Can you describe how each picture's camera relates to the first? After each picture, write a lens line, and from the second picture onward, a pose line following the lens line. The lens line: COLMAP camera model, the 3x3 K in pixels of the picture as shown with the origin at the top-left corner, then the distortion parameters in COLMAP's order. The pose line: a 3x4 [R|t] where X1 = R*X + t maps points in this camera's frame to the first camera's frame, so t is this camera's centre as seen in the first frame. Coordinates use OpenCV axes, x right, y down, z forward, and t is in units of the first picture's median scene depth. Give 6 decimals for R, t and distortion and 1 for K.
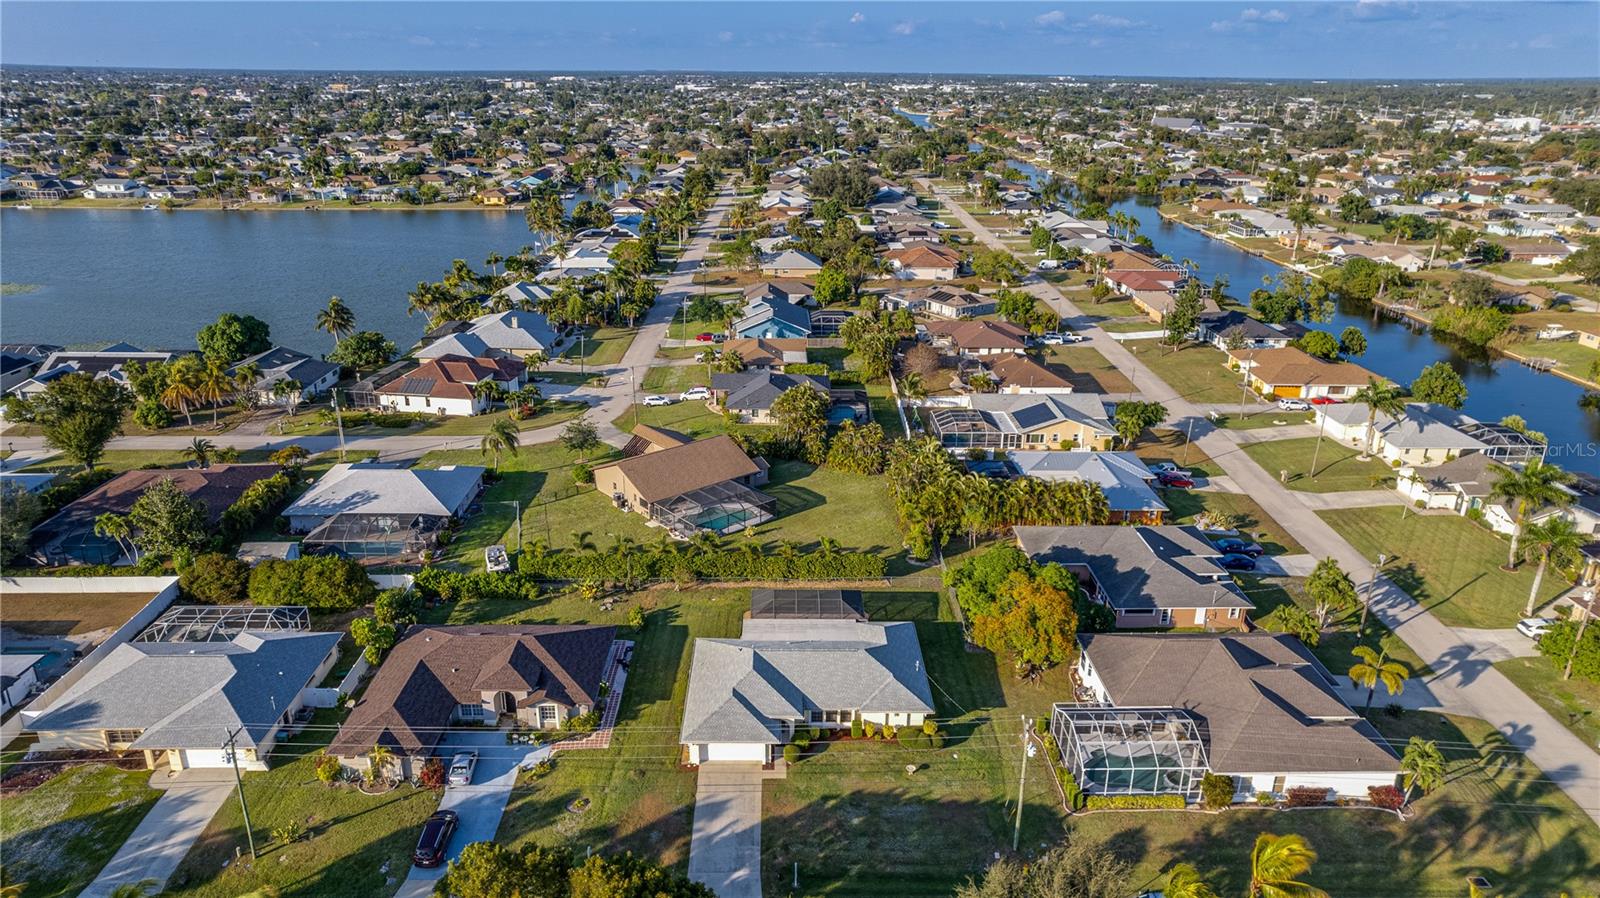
lens RADIAL K [[1029.4, 0, 792.7], [0, 1029.4, 451.4], [0, 0, 1]] dist [-0.044653, 0.063586]
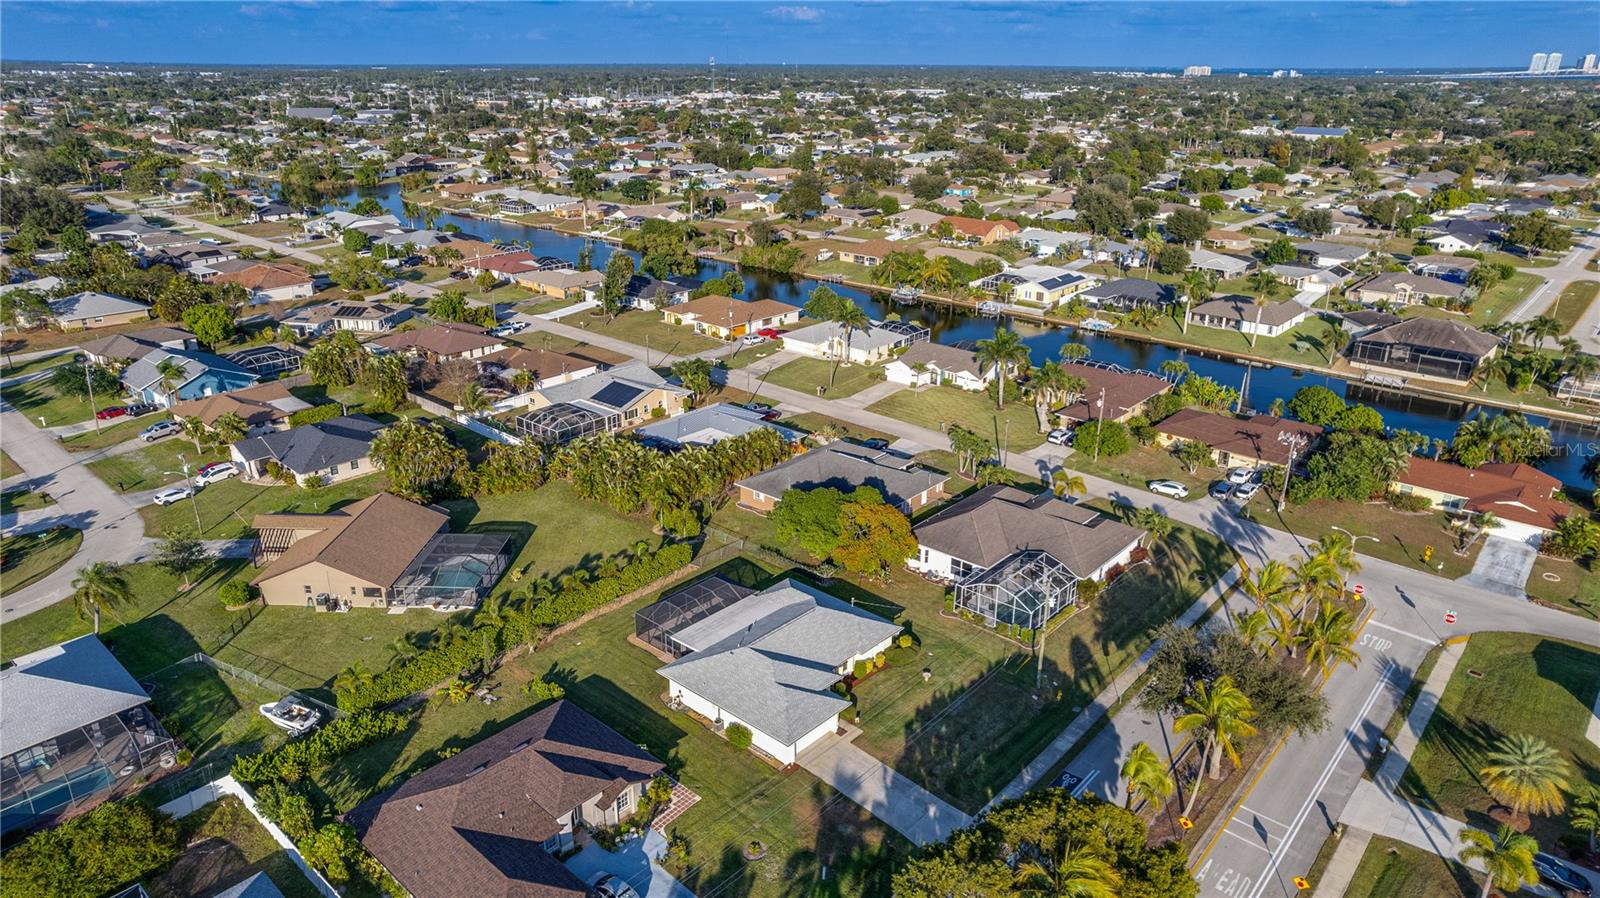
lens RADIAL K [[1029.4, 0, 792.7], [0, 1029.4, 451.4], [0, 0, 1]] dist [-0.044653, 0.063586]
pose [[0.678483, -0.268566, 0.683764, -0.448270], [0.260402, 0.958263, 0.117992, -0.067339], [-0.686915, 0.097999, 0.720100, 0.158862]]
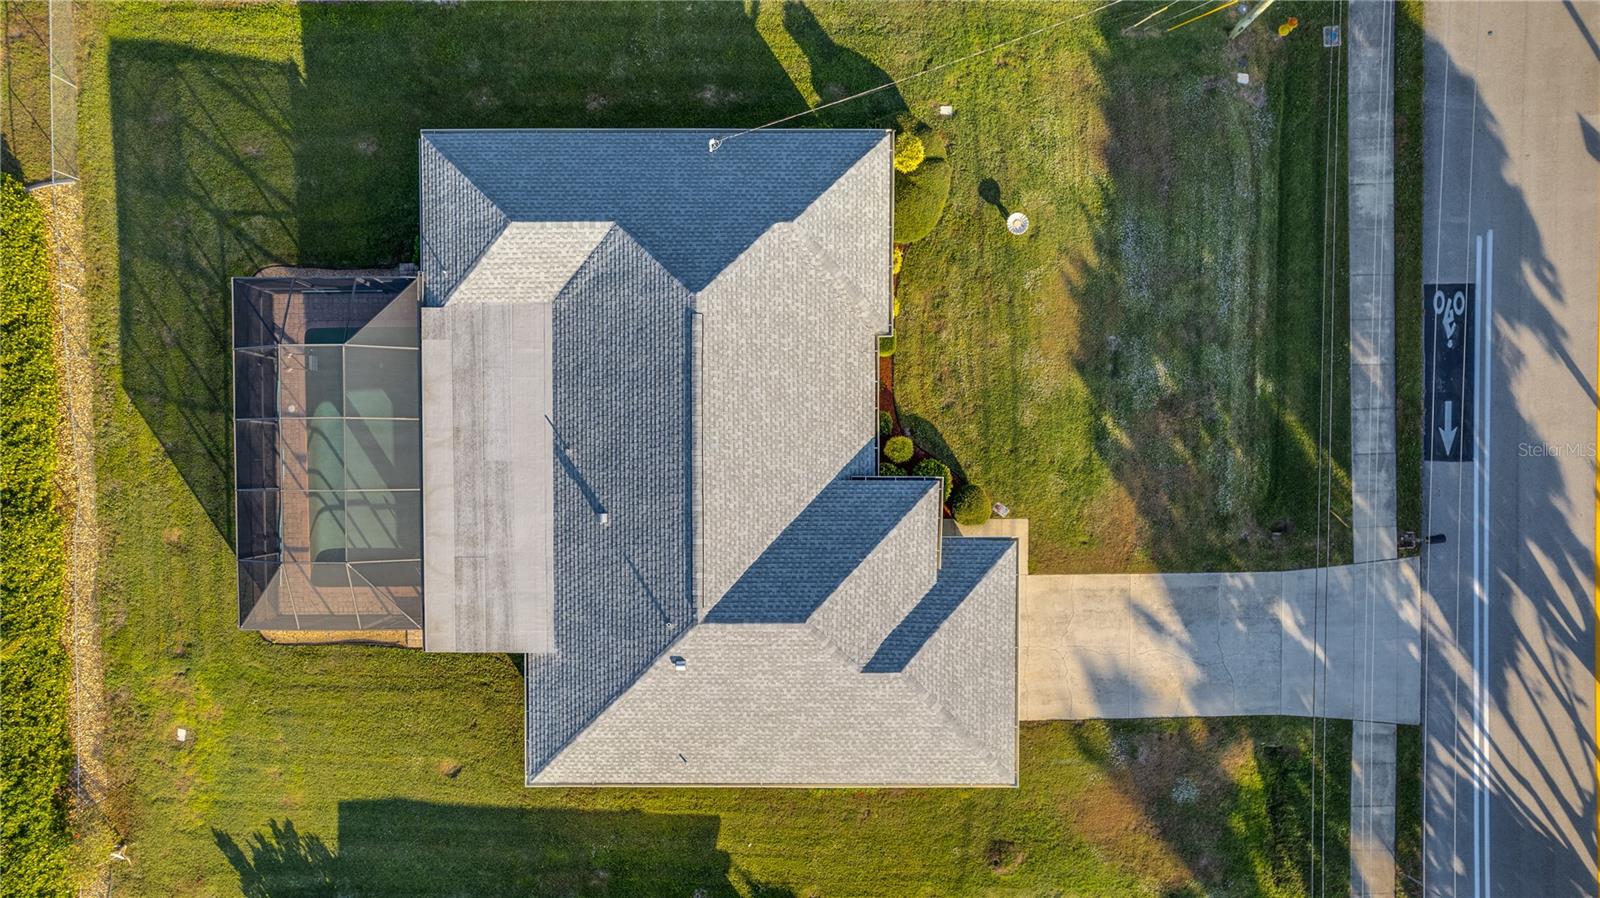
lens RADIAL K [[1029.4, 0, 792.7], [0, 1029.4, 451.4], [0, 0, 1]] dist [-0.044653, 0.063586]
pose [[0.018178, -0.999598, -0.021755, 0.018560], [0.349543, -0.014032, 0.936815, -0.077059], [-0.936744, -0.024634, 0.349147, 0.594651]]
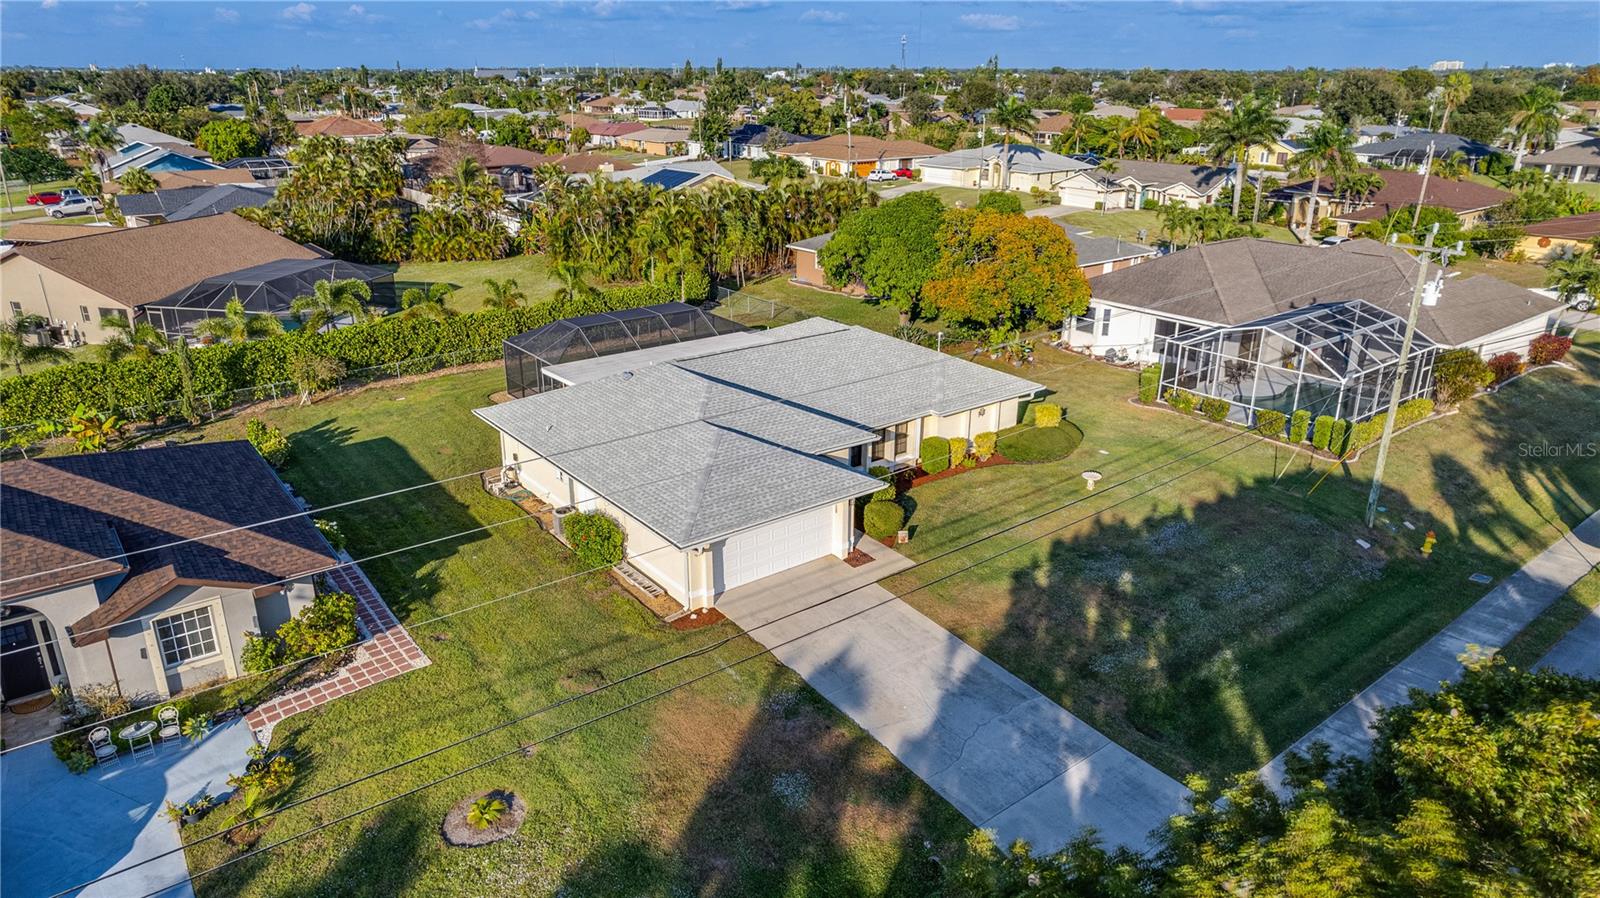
lens RADIAL K [[1029.4, 0, 792.7], [0, 1029.4, 451.4], [0, 0, 1]] dist [-0.044653, 0.063586]
pose [[0.799921, -0.218021, 0.559101, -0.171457], [0.217044, 0.973708, 0.069166, 0.147725], [-0.559481, 0.066022, 0.826210, 0.428160]]
